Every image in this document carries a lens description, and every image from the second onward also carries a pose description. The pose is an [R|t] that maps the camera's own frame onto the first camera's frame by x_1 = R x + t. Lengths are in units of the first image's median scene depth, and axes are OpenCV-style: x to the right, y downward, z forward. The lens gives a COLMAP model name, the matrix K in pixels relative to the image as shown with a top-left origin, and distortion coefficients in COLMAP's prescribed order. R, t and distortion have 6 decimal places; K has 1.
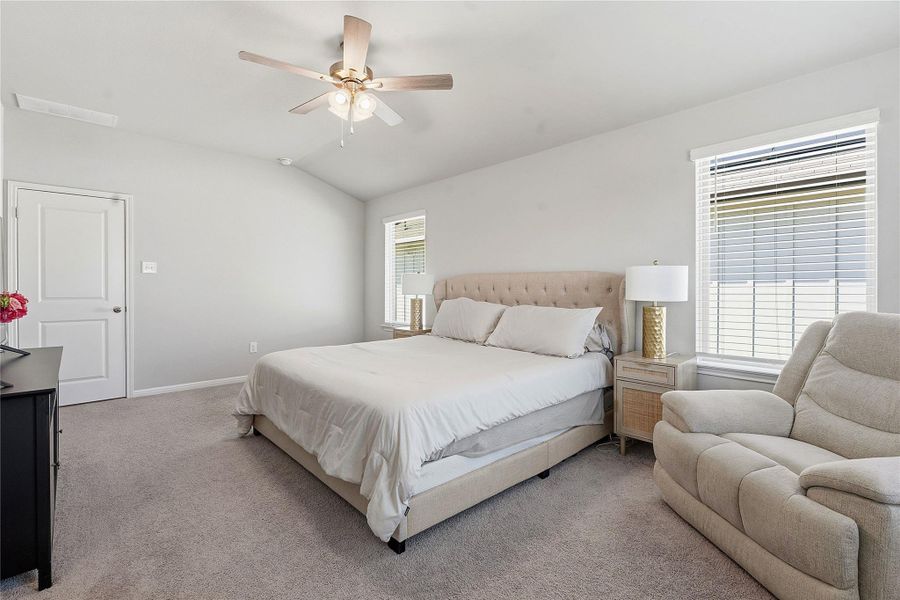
lens RADIAL K [[406.9, 0, 449.6], [0, 406.9, 294.8], [0, 0, 1]] dist [-0.004027, 0.000127]
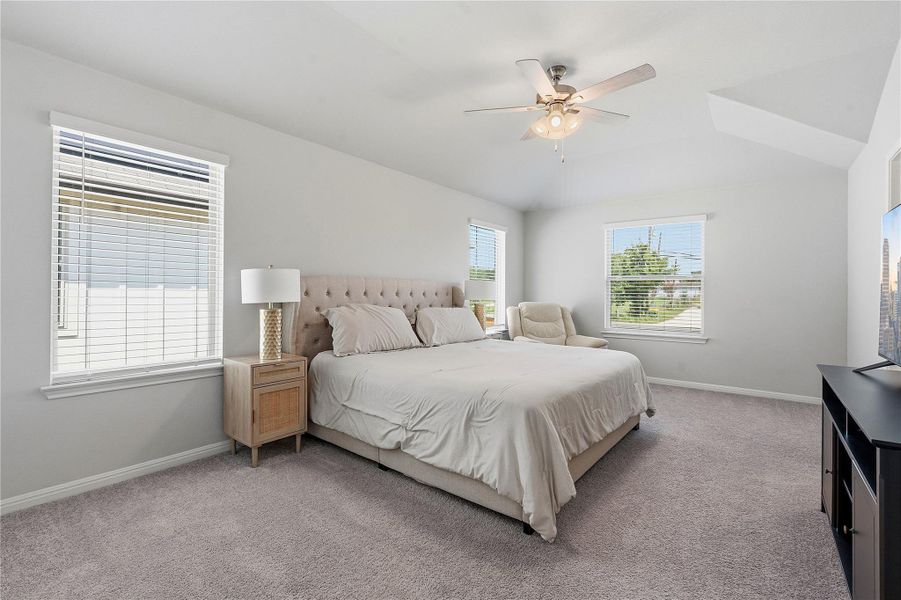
lens RADIAL K [[407.4, 0, 450.1], [0, 407.4, 294.8], [0, 0, 1]] dist [-0.004027, 0.000127]
pose [[-0.169888, 0.001411, 0.985462, -0.379475], [0.007522, 0.999972, -0.000135, -0.004437], [-0.985435, 0.007390, -0.169894, 0.440762]]
